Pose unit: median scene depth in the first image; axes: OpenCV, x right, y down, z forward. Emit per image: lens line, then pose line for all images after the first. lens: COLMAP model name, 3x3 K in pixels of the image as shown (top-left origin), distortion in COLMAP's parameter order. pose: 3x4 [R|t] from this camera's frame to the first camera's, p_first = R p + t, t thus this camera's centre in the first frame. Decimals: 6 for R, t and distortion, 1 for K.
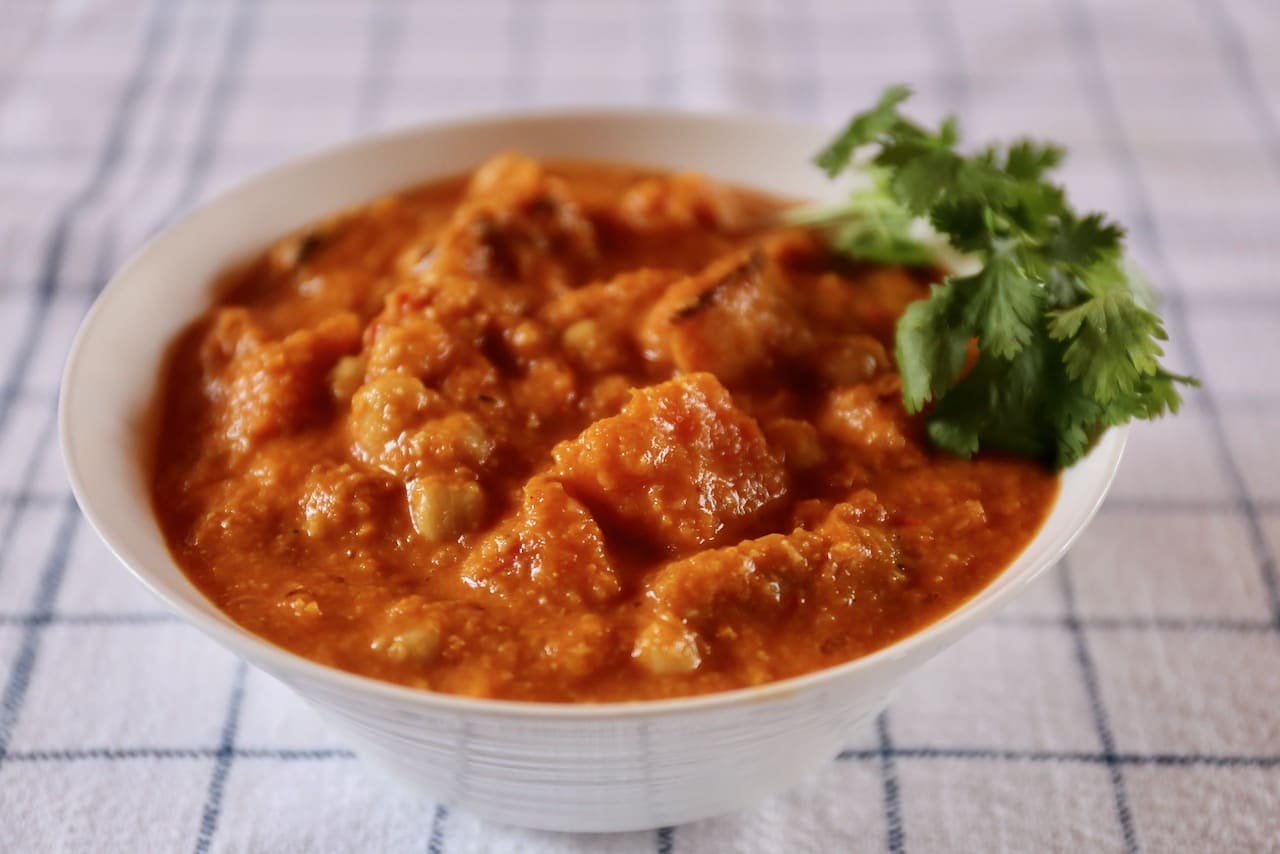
lens RADIAL K [[2234.5, 0, 640.0], [0, 2234.5, 427.0], [0, 0, 1]] dist [0.027060, 0.118611]
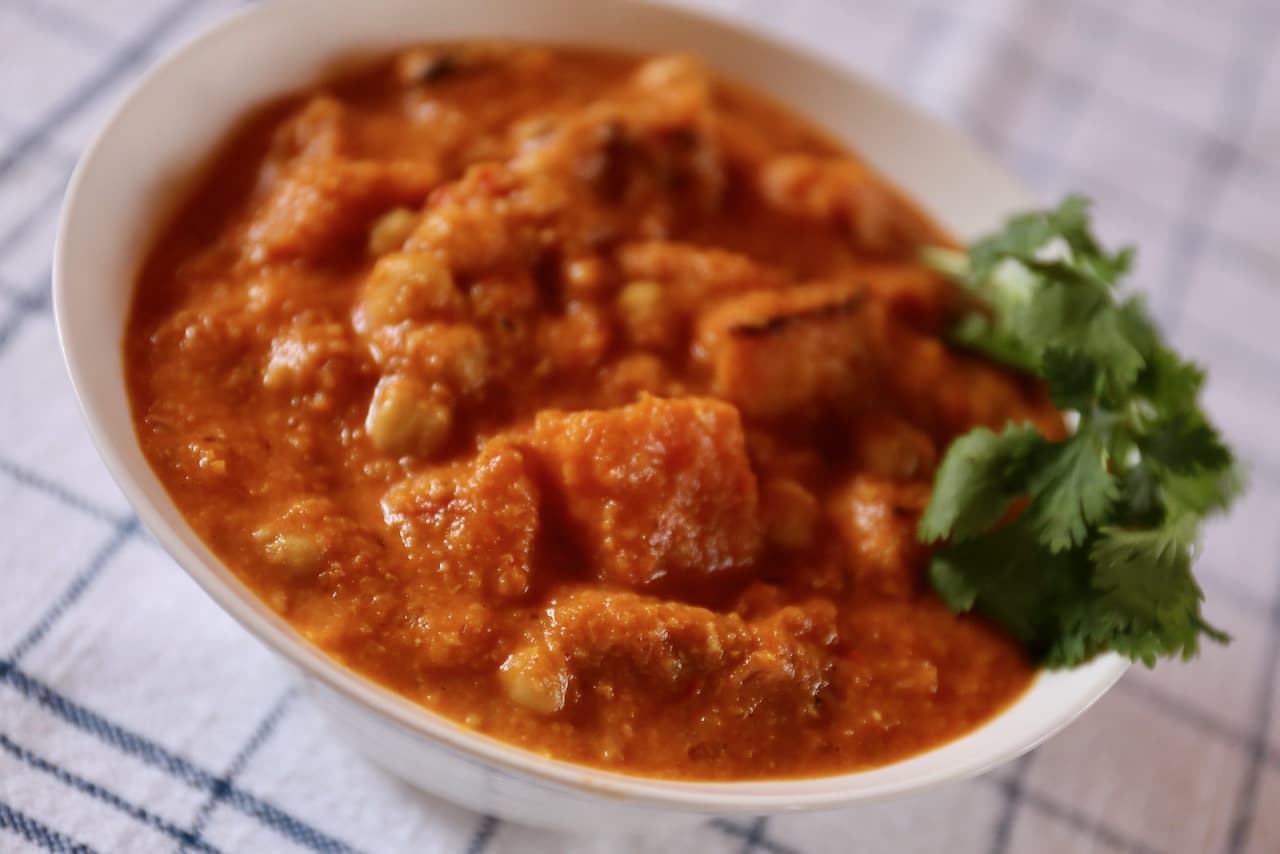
lens RADIAL K [[2211.3, 0, 640.0], [0, 2211.3, 427.0], [0, 0, 1]] dist [-0.001604, 0.006319]
pose [[0.898353, 0.433652, -0.070062, 0.064265], [-0.422611, 0.896723, 0.131485, -0.121222], [0.119845, -0.088511, 0.988839, 0.108667]]
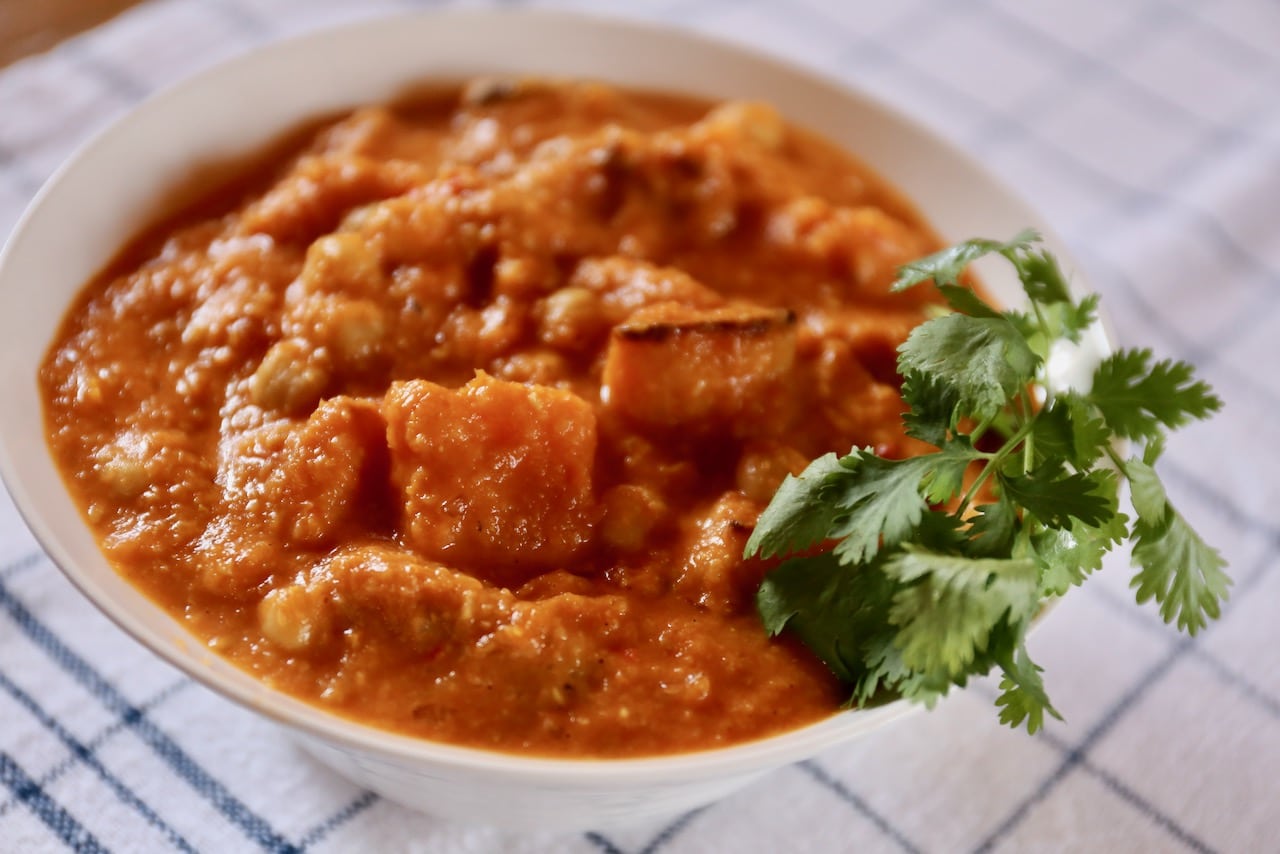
lens RADIAL K [[2234.5, 0, 640.0], [0, 2234.5, 427.0], [0, 0, 1]] dist [0.027060, 0.118611]
pose [[0.746561, 0.513453, -0.423098, 0.451309], [-0.469420, 0.857166, 0.211923, -0.224802], [0.471478, 0.040397, 0.880952, 0.209952]]
